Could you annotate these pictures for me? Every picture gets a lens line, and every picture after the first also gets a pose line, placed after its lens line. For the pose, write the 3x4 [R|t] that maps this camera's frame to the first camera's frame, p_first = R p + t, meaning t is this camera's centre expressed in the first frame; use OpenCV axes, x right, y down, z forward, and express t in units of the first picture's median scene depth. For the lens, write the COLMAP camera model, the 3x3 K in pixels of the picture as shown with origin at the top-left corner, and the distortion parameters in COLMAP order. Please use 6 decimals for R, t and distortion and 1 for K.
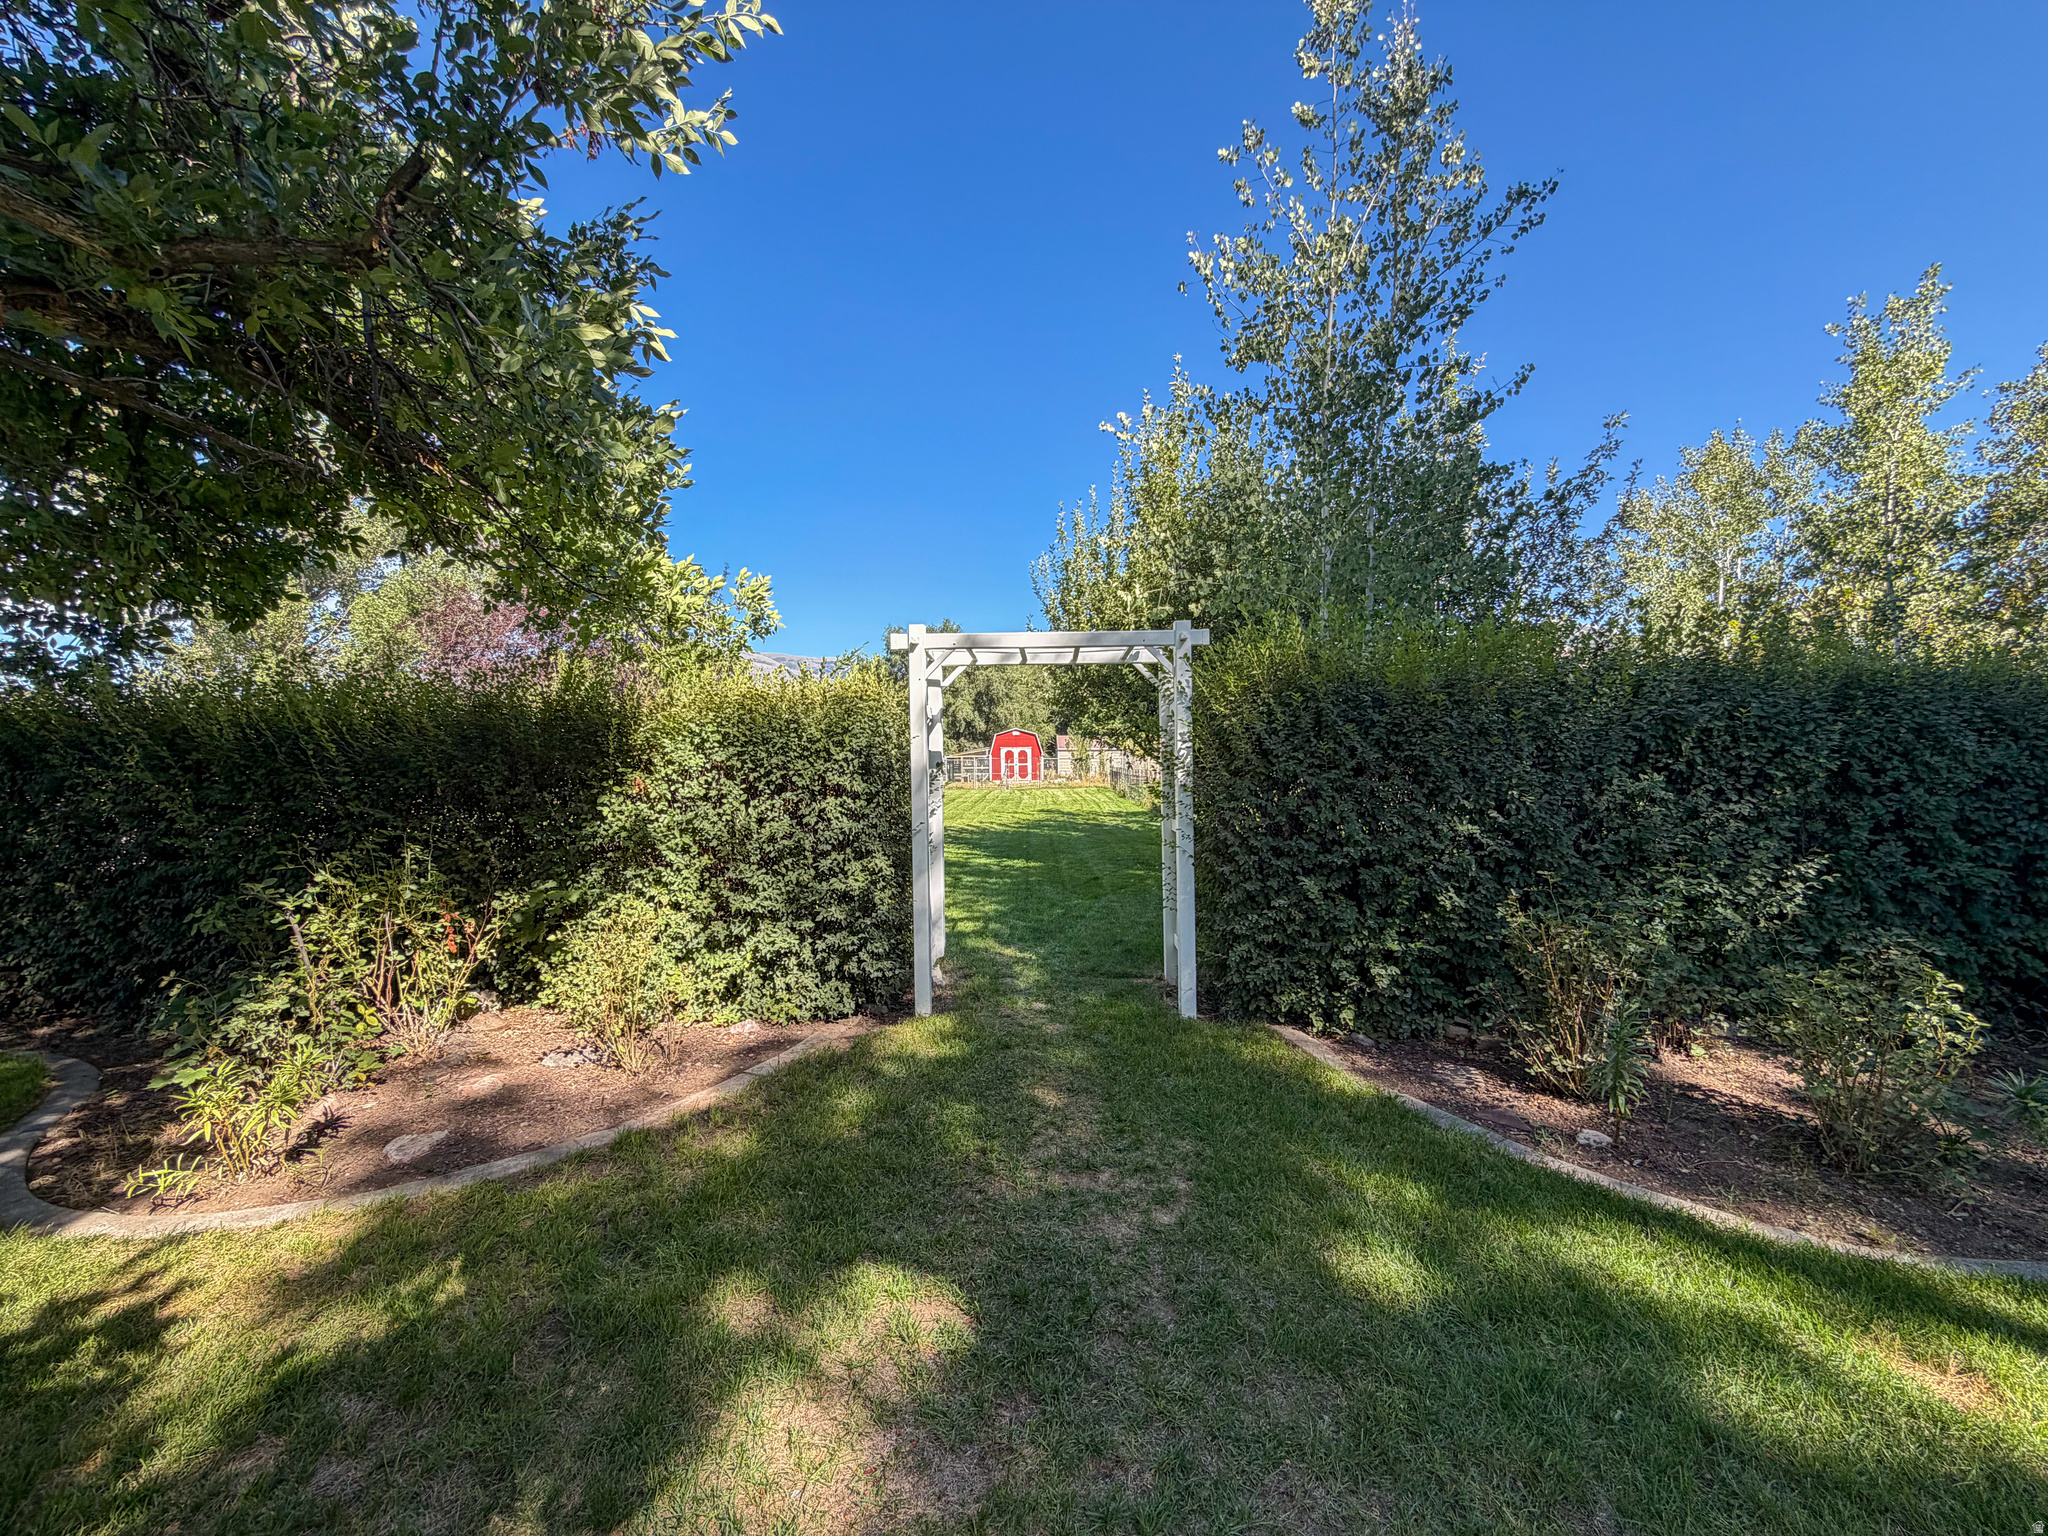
lens RADIAL K [[820.3, 0, 1022.1], [0, 820.3, 761.9], [0, 0, 1]] dist [-0.000251, -0.000094]
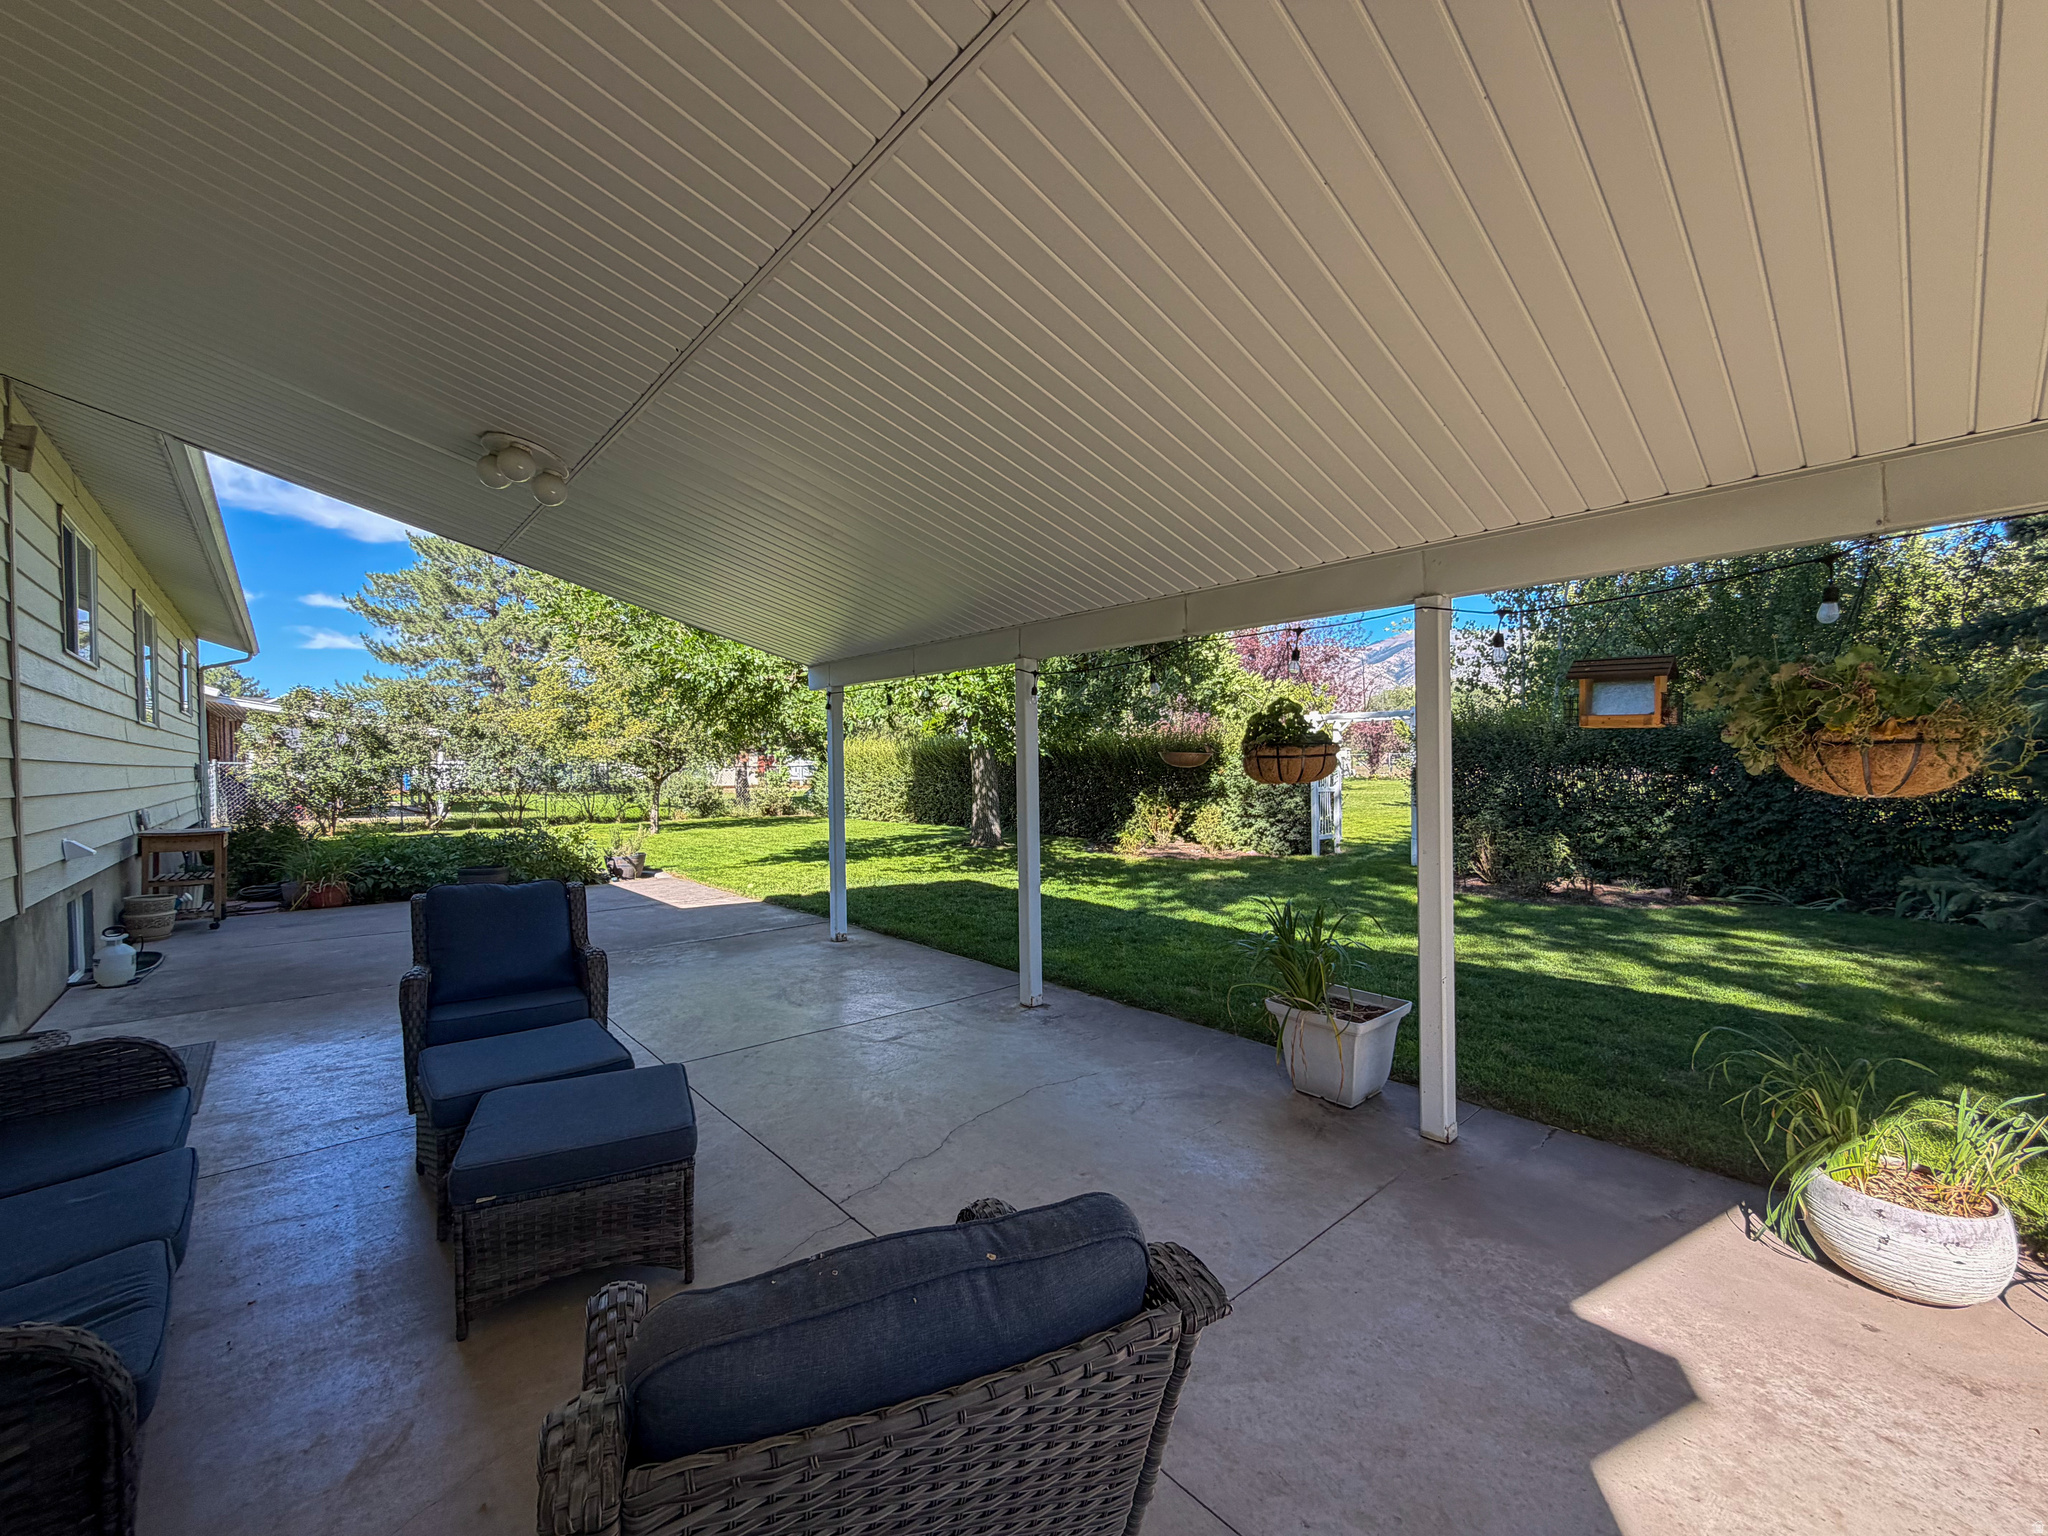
lens RADIAL K [[820.3, 0, 1024.6], [0, 820.3, 769.0], [0, 0, 1]] dist [-0.000251, -0.000094]
pose [[0.695513, 0.002552, -0.718509, 1.197016], [-0.005475, 0.999983, -0.001748, 0.030260], [0.718492, 0.005150, 0.695516, -1.619961]]
